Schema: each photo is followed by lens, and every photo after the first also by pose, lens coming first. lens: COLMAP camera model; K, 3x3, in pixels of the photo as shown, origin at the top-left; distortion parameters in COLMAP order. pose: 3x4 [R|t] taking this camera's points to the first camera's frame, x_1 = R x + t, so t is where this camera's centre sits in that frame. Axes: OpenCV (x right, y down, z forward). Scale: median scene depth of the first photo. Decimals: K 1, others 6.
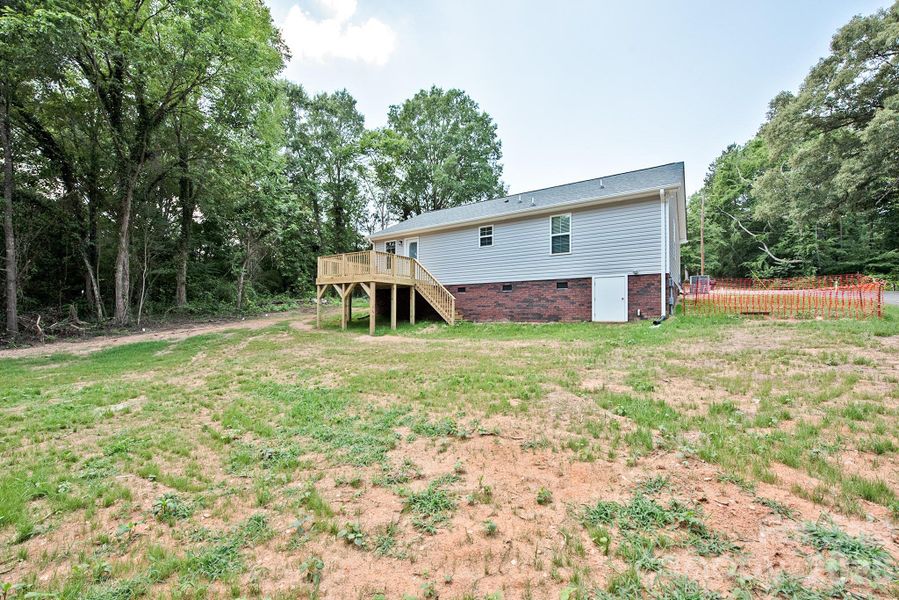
lens RADIAL K [[369.6, 0, 448.7], [0, 369.6, 300.6], [0, 0, 1]] dist [-0.008386, -0.002599]
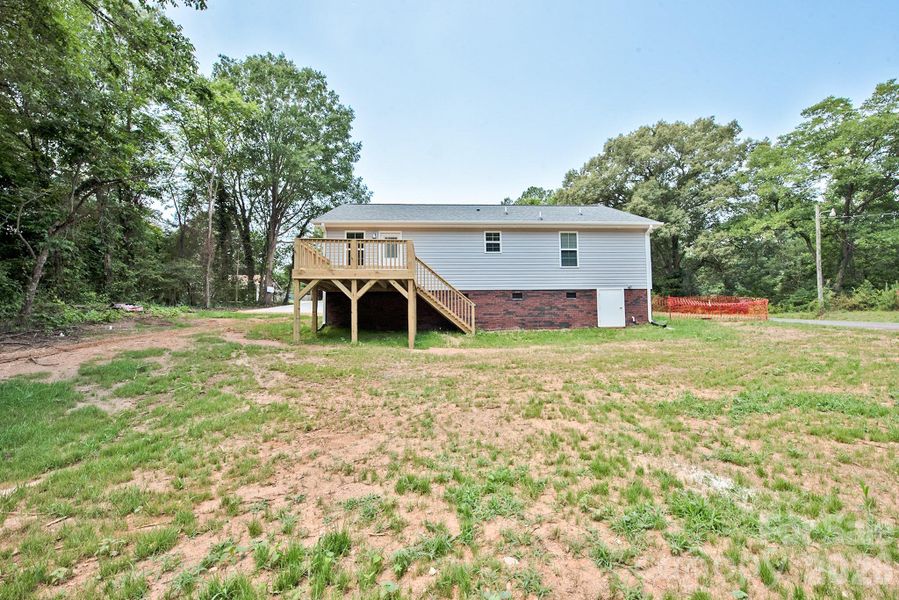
lens RADIAL K [[369.6, 0, 449.2], [0, 369.6, 304.2], [0, 0, 1]] dist [-0.008386, -0.002599]
pose [[0.781496, 0.031210, 0.623129, -0.609191], [-0.006934, 0.999121, -0.041346, 0.030492], [-0.623871, 0.027991, 0.781026, 0.333134]]
